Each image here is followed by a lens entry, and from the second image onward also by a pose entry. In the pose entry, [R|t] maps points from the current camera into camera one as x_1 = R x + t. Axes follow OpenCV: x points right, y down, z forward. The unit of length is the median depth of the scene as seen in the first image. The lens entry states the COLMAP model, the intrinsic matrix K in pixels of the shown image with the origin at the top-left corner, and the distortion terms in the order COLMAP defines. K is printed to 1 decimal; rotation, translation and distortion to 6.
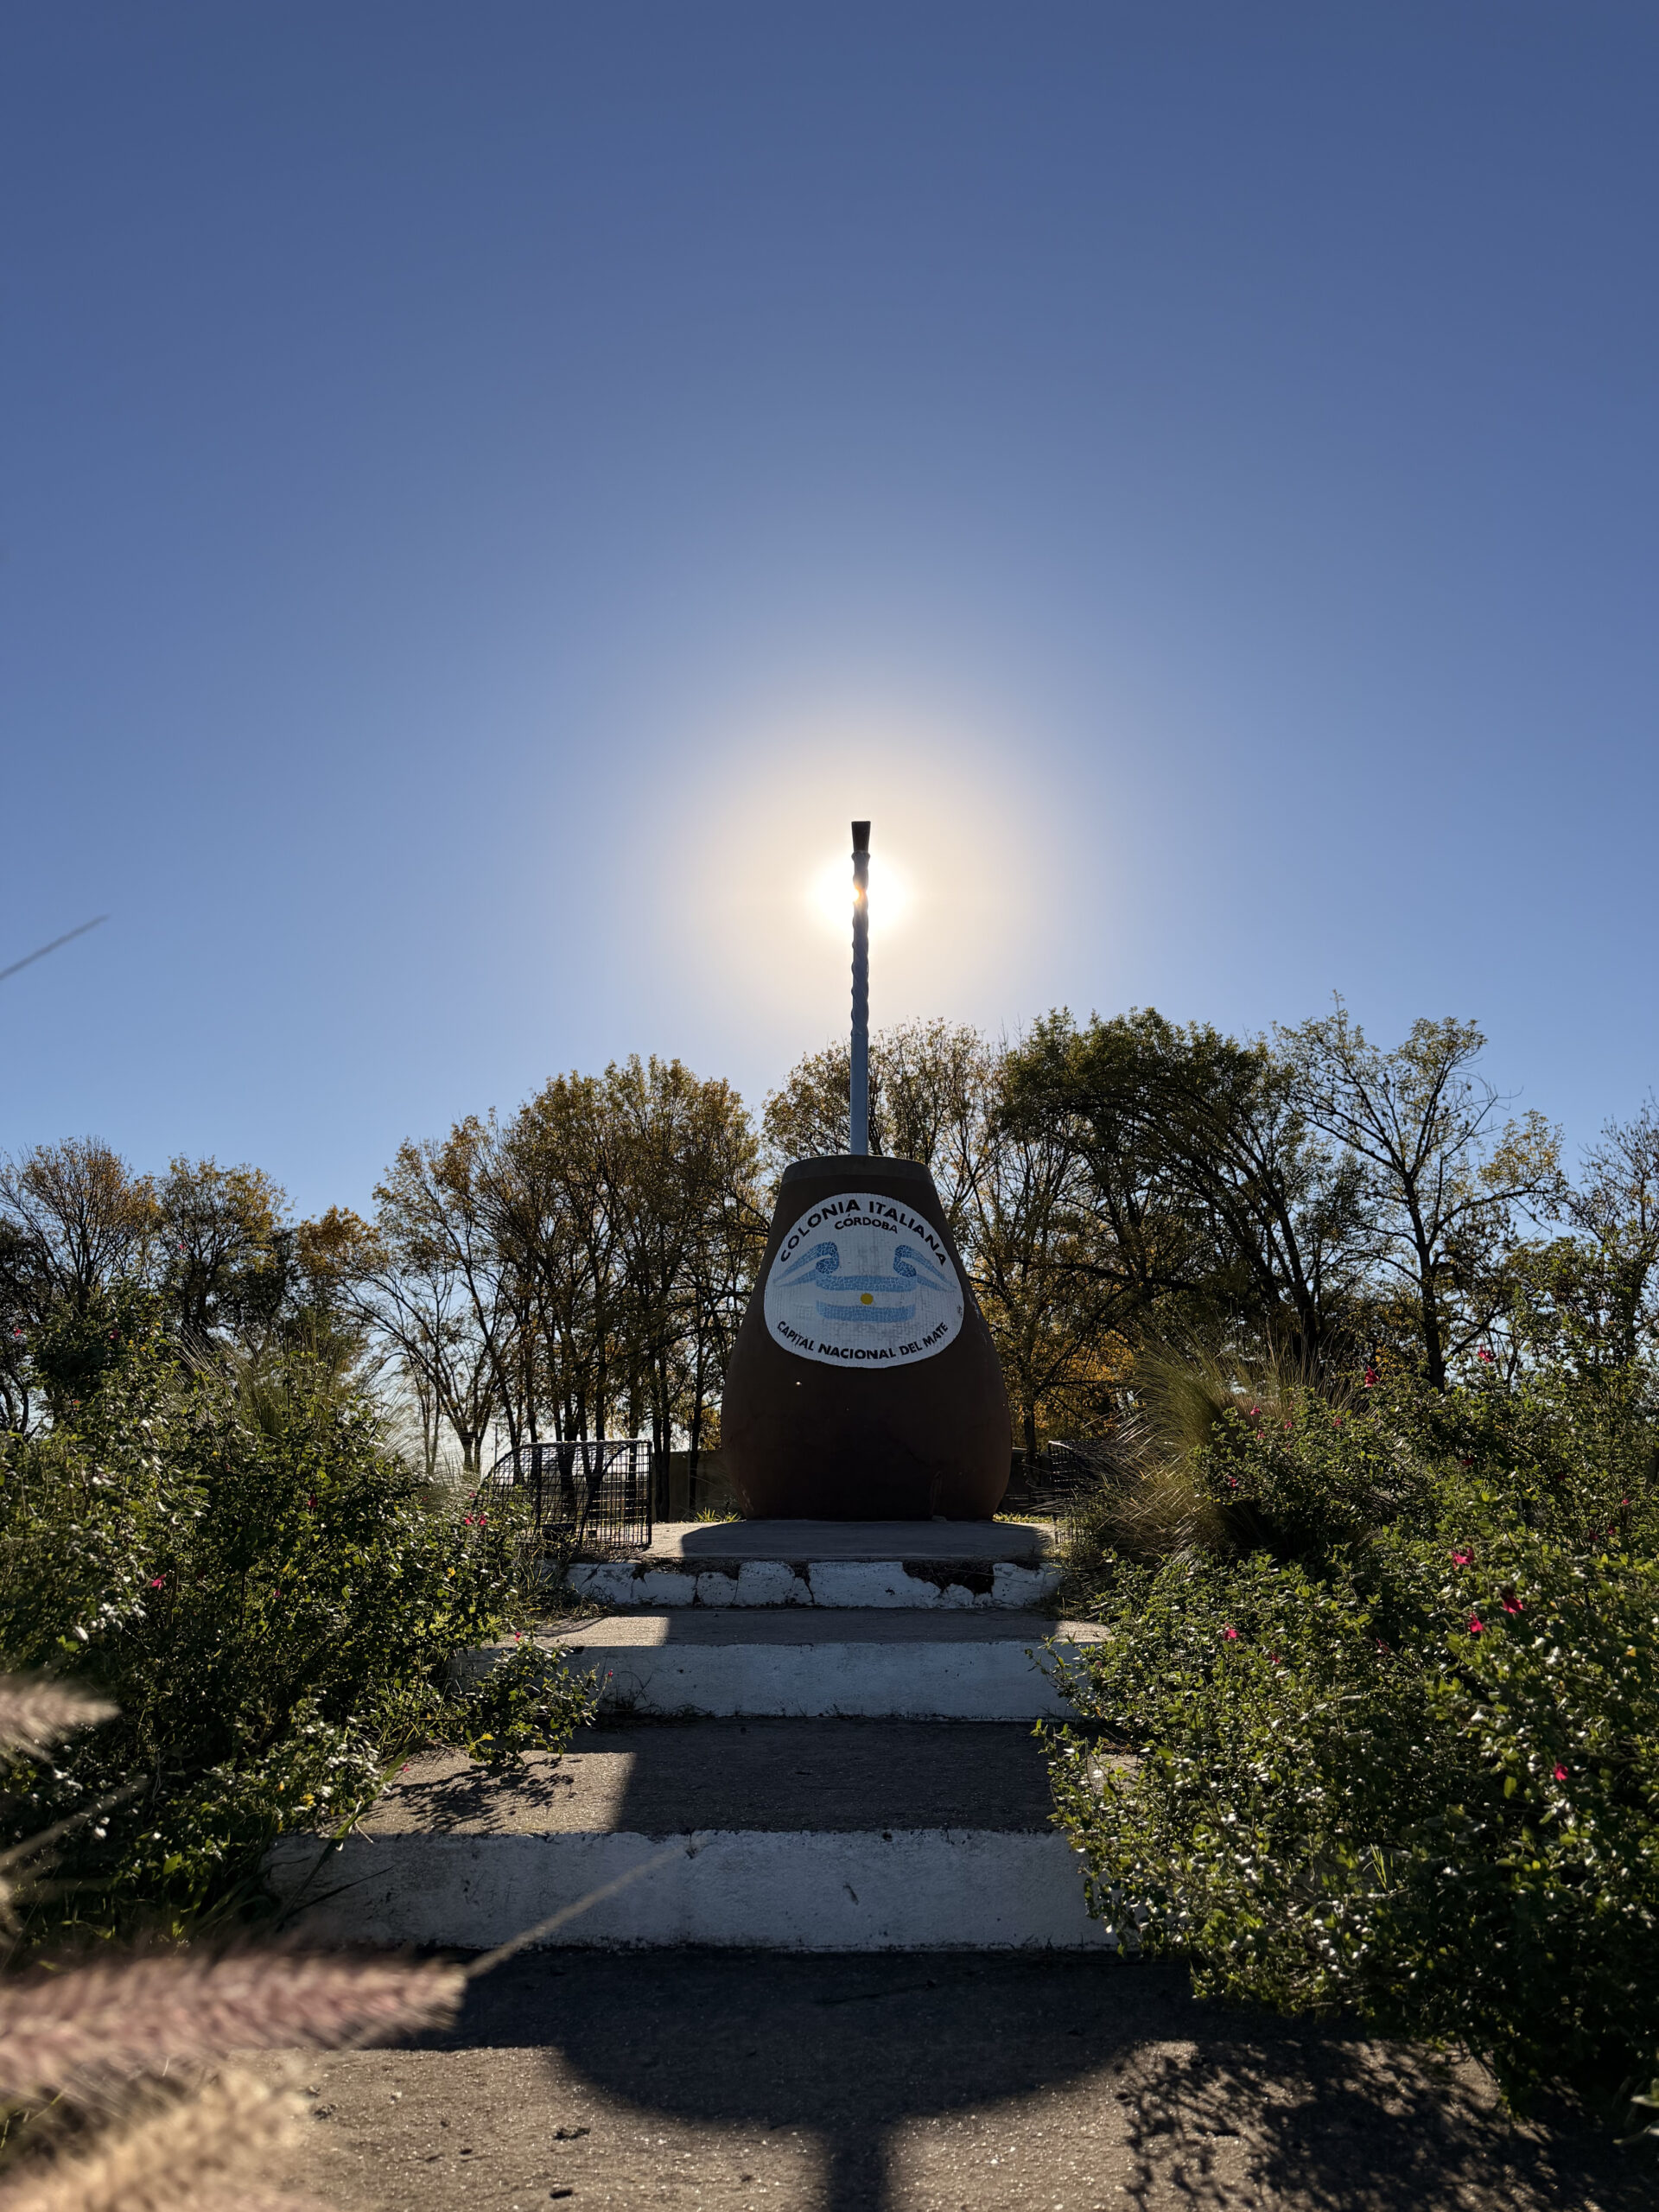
lens RADIAL K [[1546.8, 0, 830.4], [0, 1546.8, 1110.1], [0, 0, 1]] dist [0.202557, -0.426139]
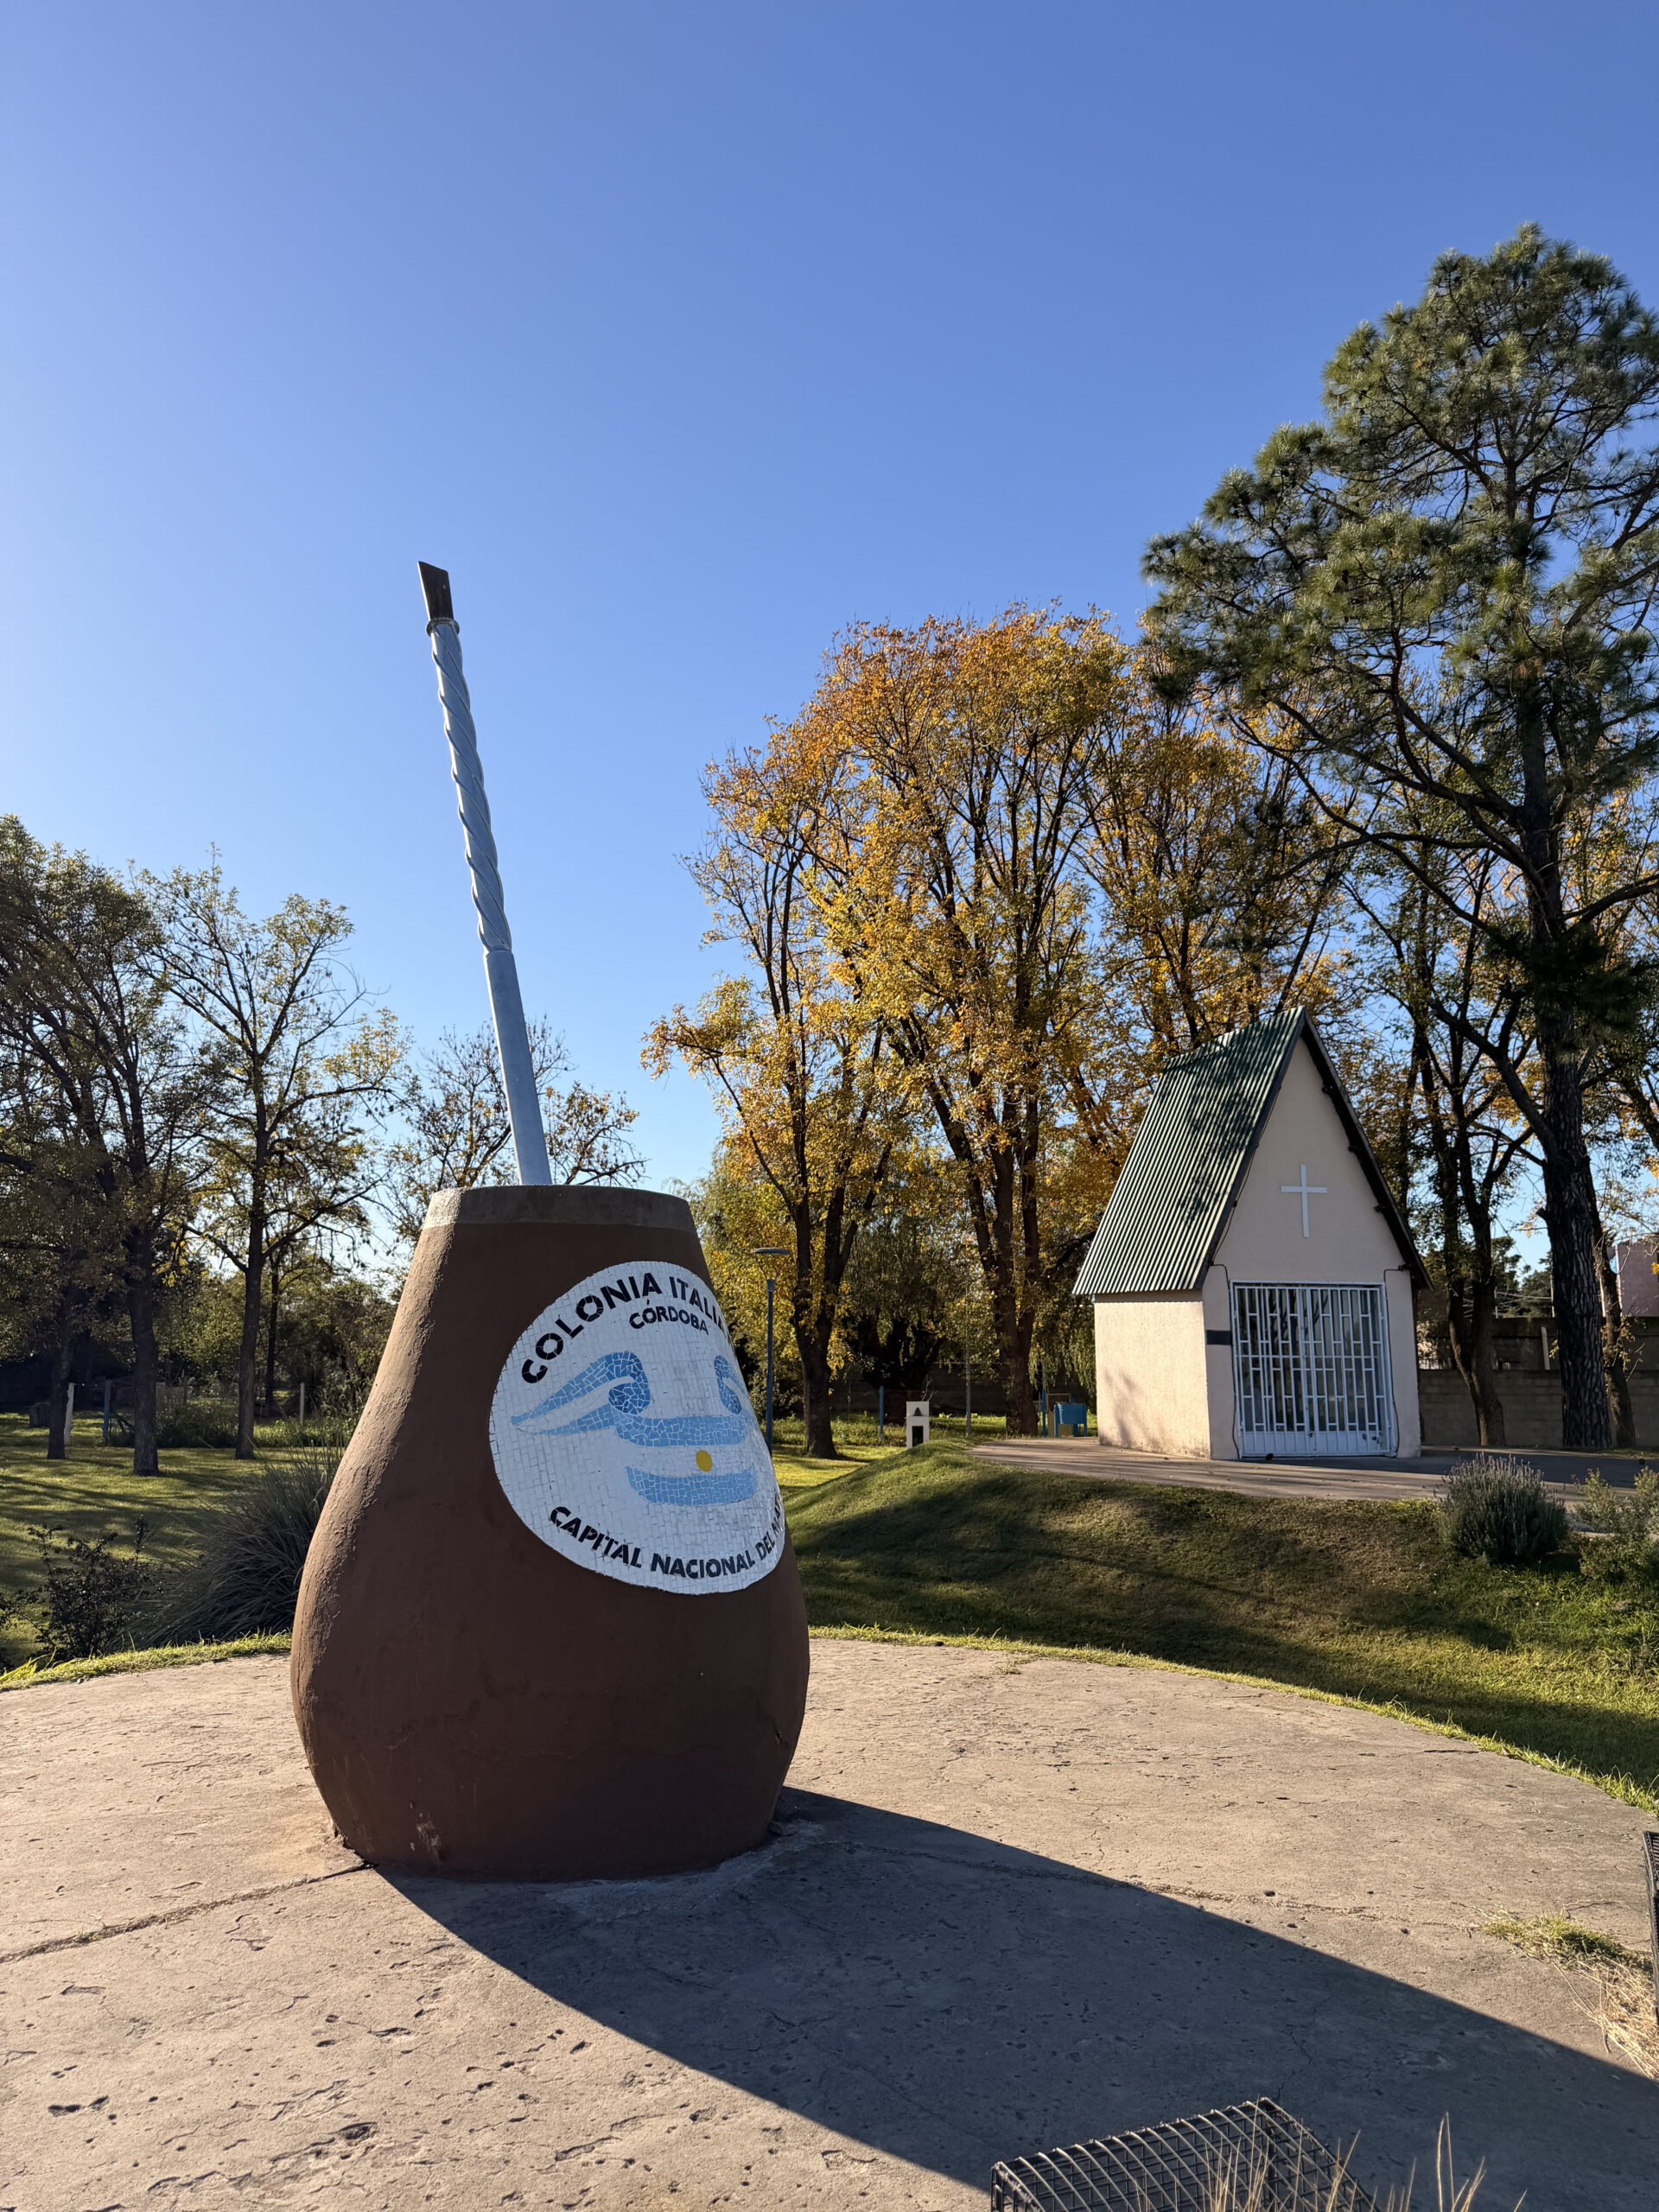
lens RADIAL K [[1546.8, 0, 830.4], [0, 1546.8, 1110.1], [0, 0, 1]] dist [0.202557, -0.426139]
pose [[0.692492, 0.109210, 0.713112, -0.049784], [-0.174789, 0.984423, 0.018974, -0.003410], [-0.699932, -0.137783, 0.700793, 0.077736]]
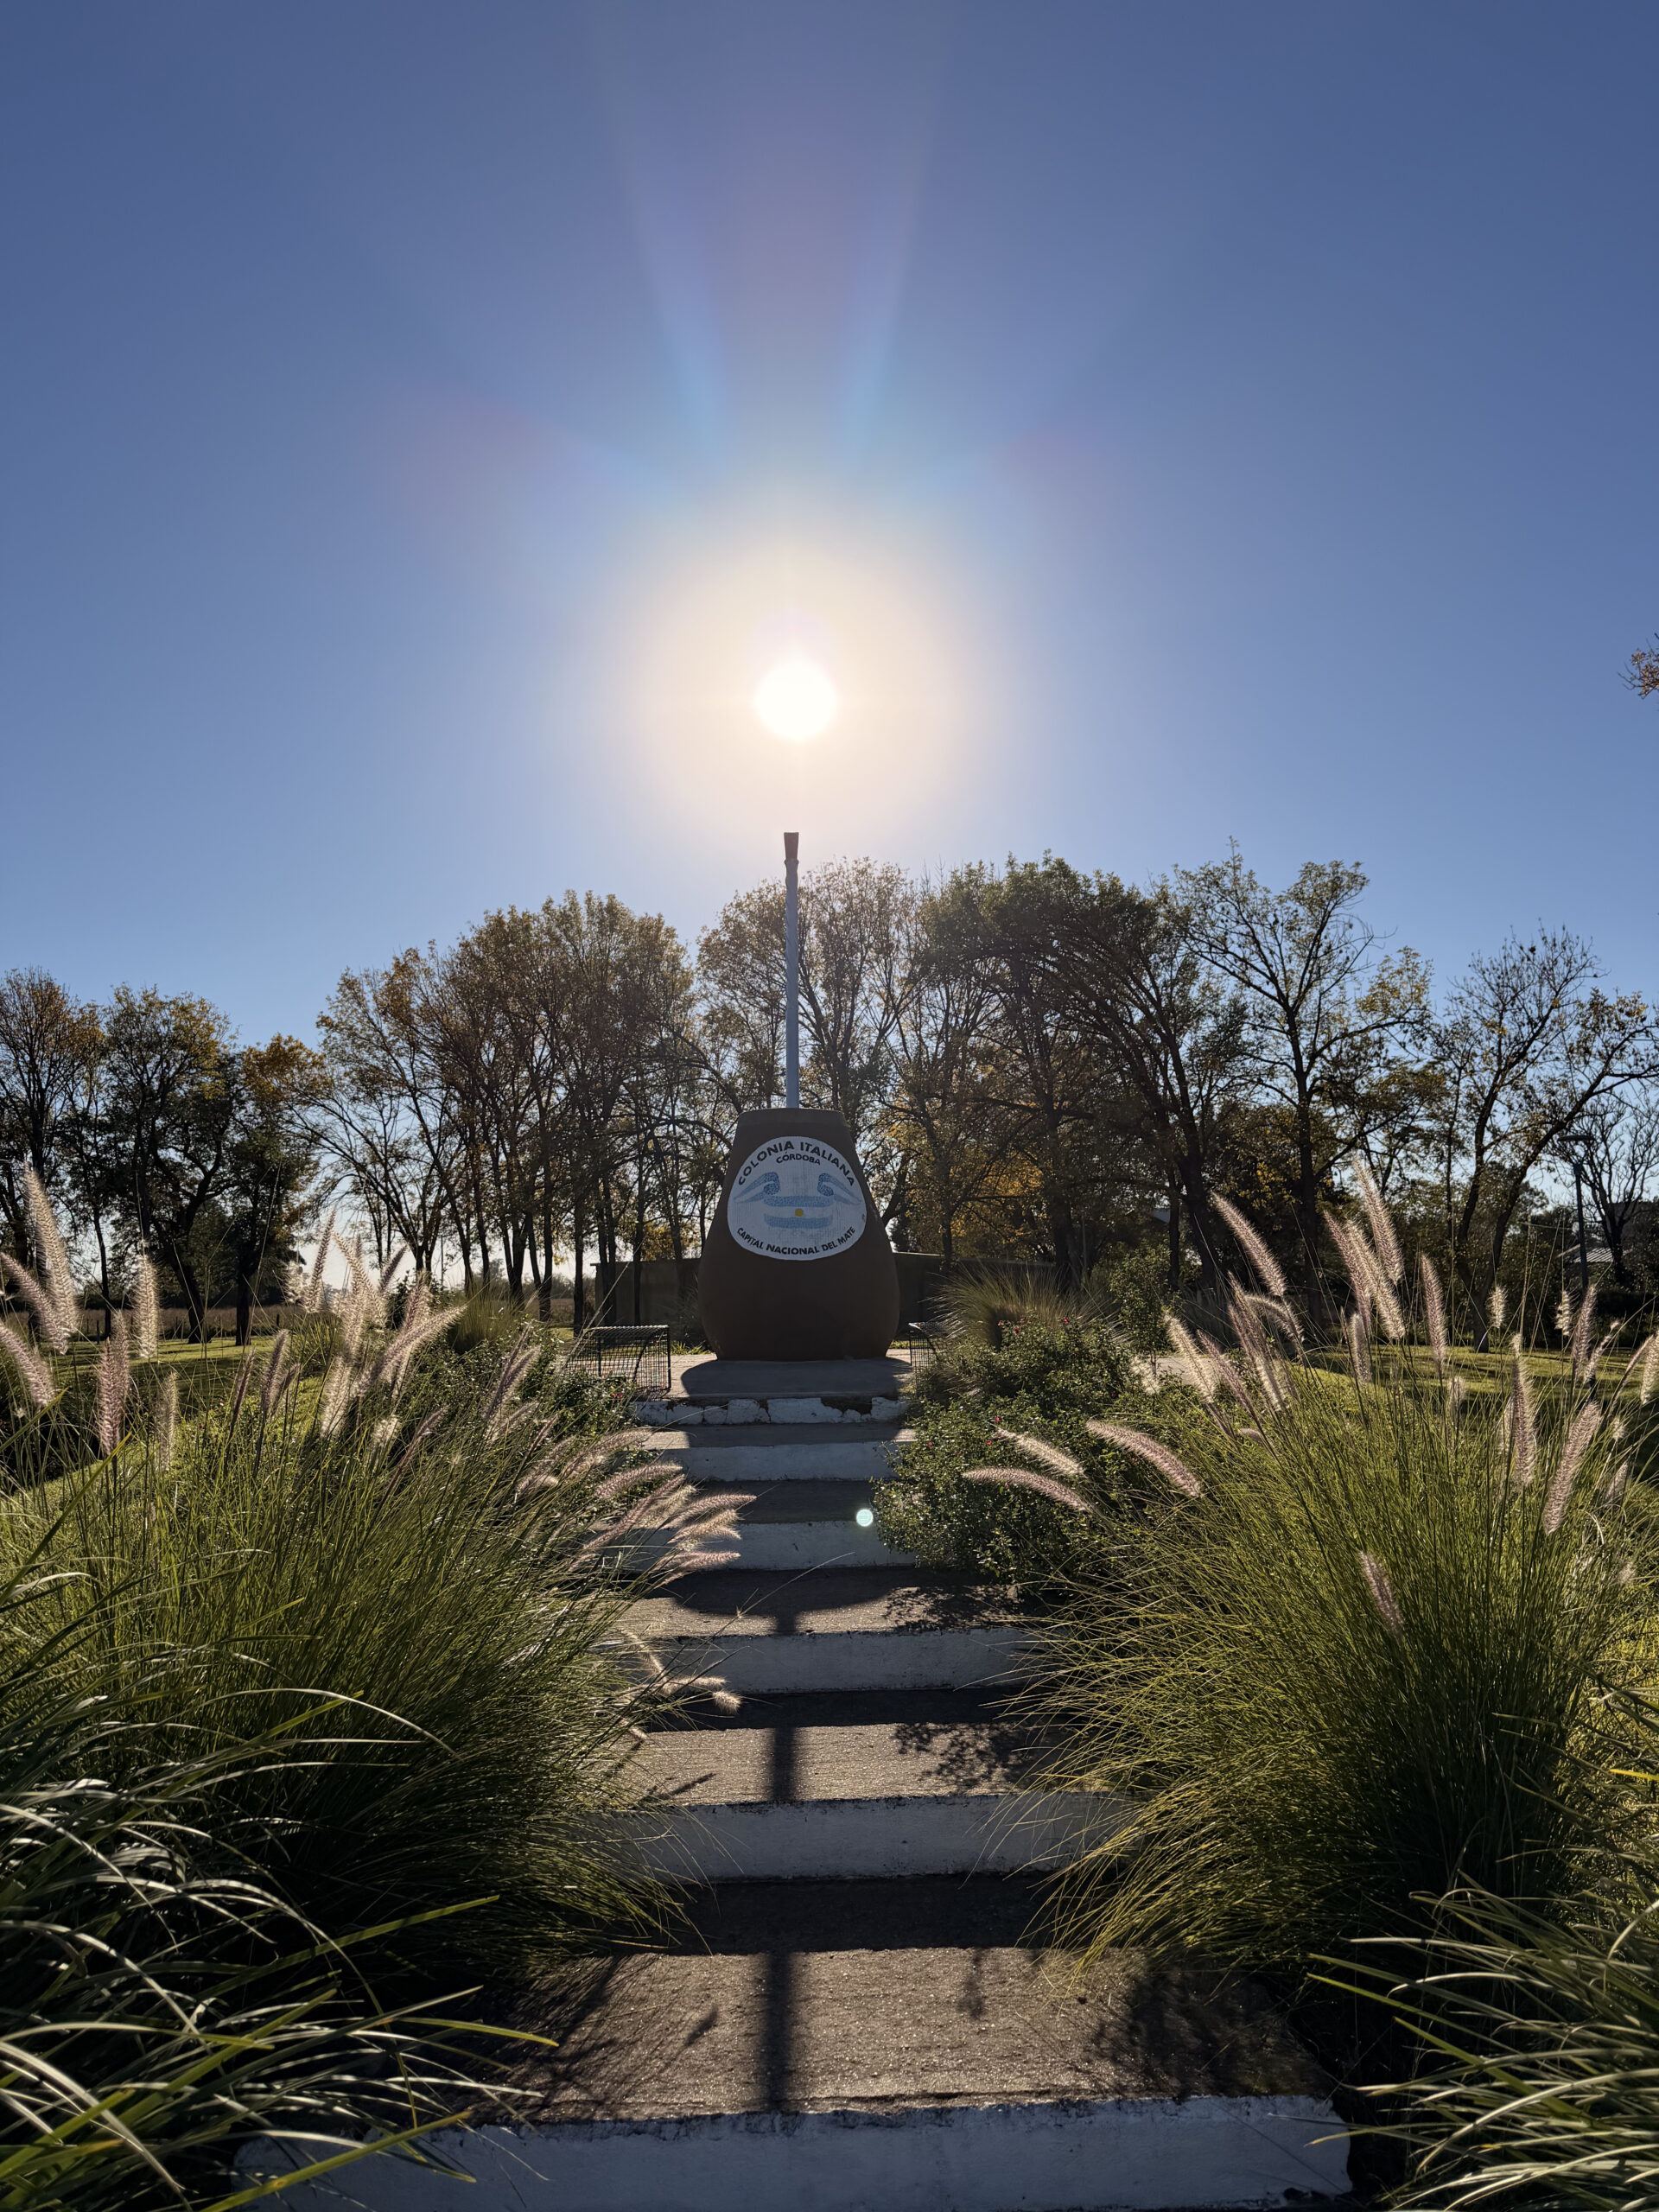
lens RADIAL K [[1546.8, 0, 830.4], [0, 1546.8, 1110.1], [0, 0, 1]] dist [0.202557, -0.426139]
pose [[0.998956, -0.011396, 0.044229, -0.001388], [0.005796, 0.992173, 0.124733, -0.020642], [-0.045304, -0.124346, 0.991204, -0.057103]]
